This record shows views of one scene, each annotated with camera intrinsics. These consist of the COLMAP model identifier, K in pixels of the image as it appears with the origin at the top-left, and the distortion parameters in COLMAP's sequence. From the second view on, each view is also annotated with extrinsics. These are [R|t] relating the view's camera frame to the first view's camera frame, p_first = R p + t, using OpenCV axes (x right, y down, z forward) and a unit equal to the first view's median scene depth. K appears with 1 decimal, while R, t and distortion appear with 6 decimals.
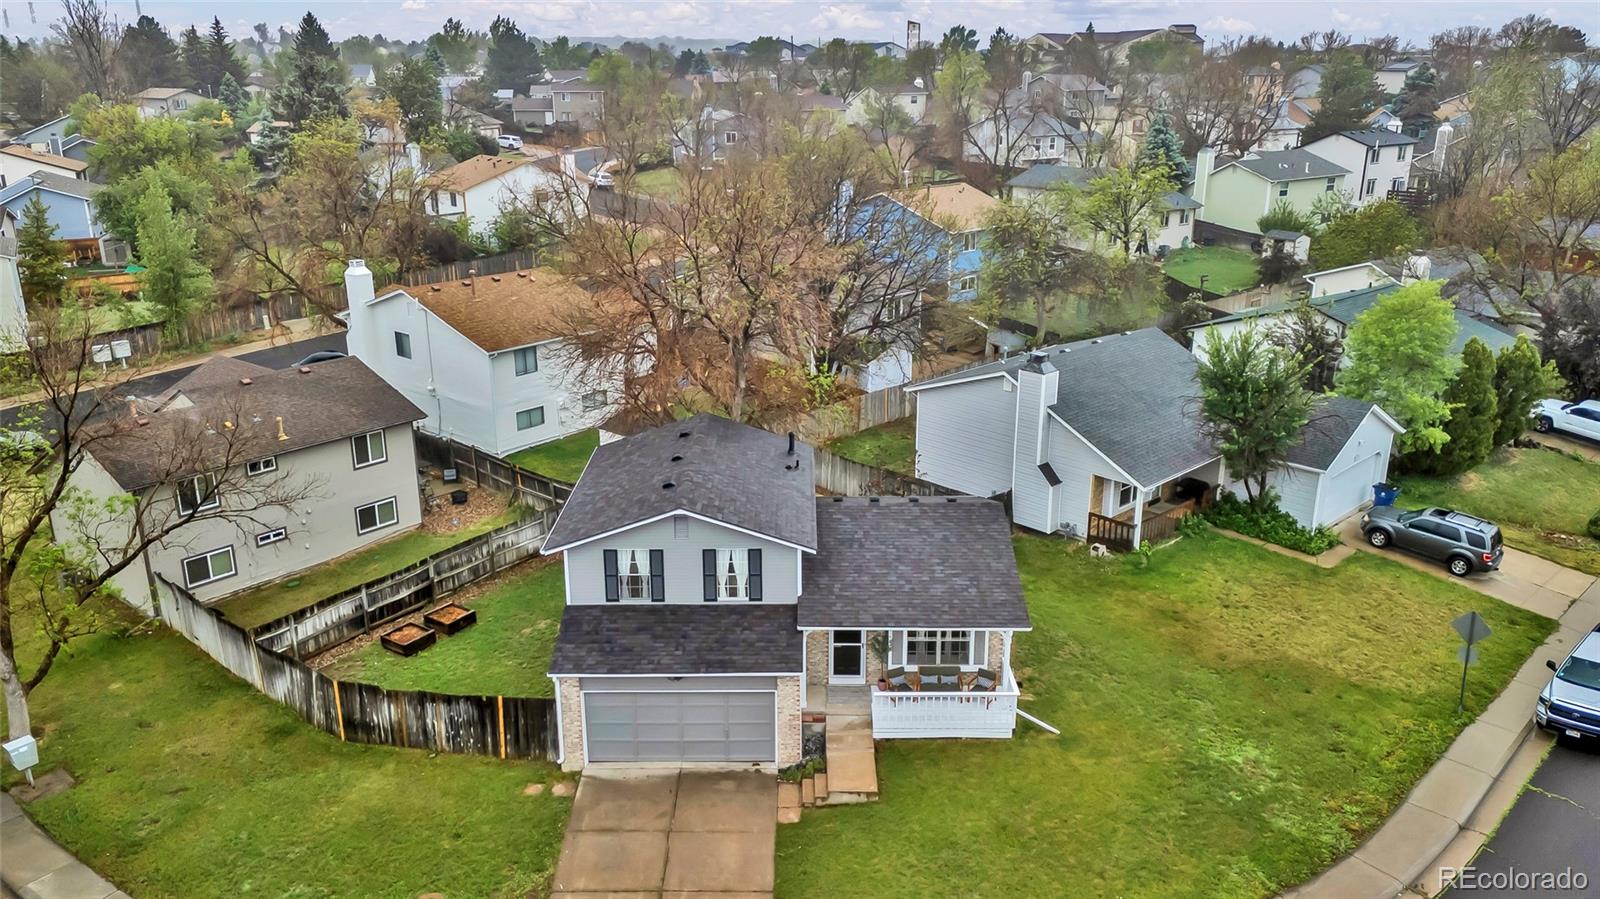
lens RADIAL K [[1181.4, 0, 800.0], [0, 1181.4, 449.5], [0, 0, 1]] dist [0.054473, -0.030005]
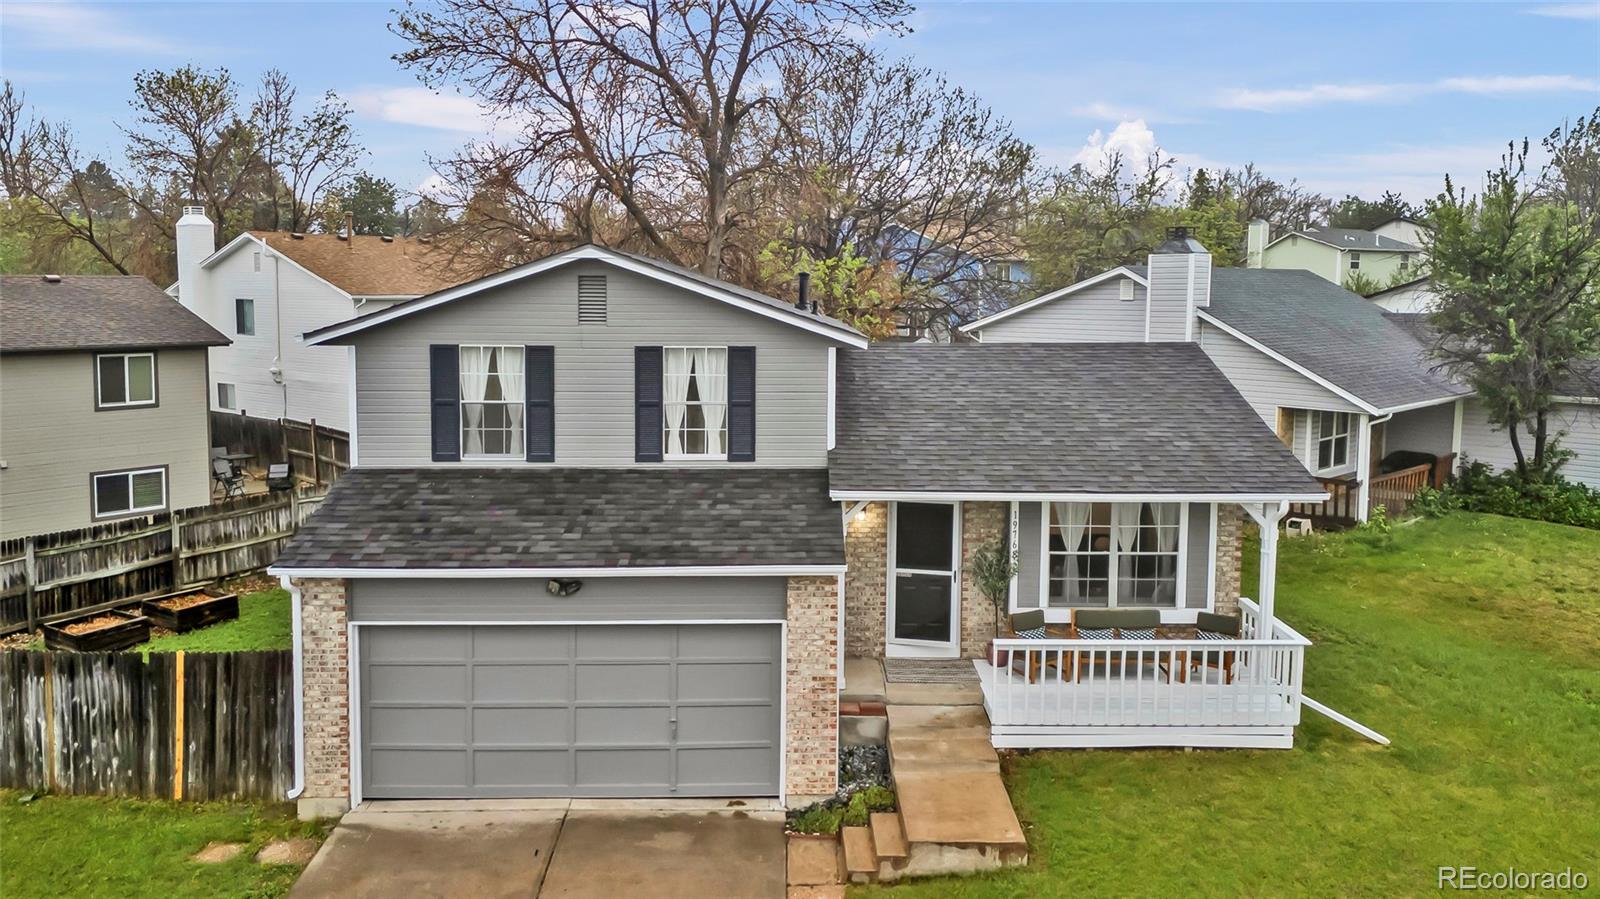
lens RADIAL K [[1215.8, 0, 803.0], [0, 1215.8, 386.2], [0, 0, 1]] dist [0.043071, -0.014568]
pose [[0.999821, 0.005338, 0.018166, -0.020933], [-0.000990, 0.972852, -0.231425, 0.213174], [-0.018909, 0.231365, 0.972683, 0.498870]]
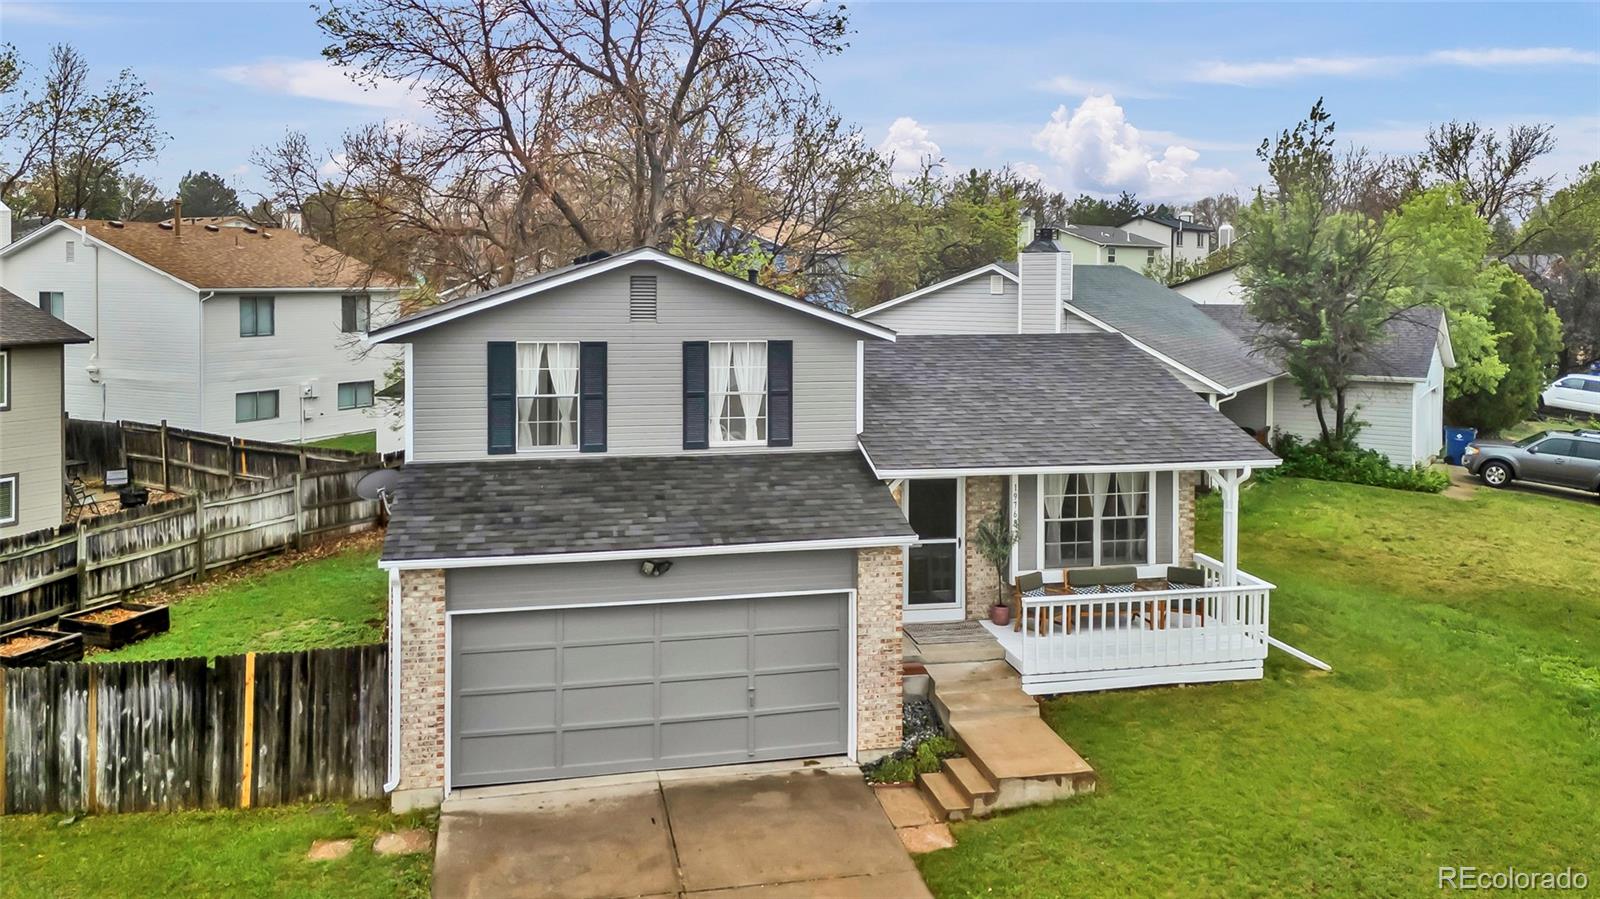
lens RADIAL K [[1232.9, 0, 802.7], [0, 1232.9, 317.5], [0, 0, 1]] dist [0.036006, -0.001248]
pose [[0.973514, 0.001046, 0.228625, -0.152674], [0.062514, 0.960665, -0.270583, 0.221456], [-0.219915, 0.277709, 0.935155, 0.463421]]
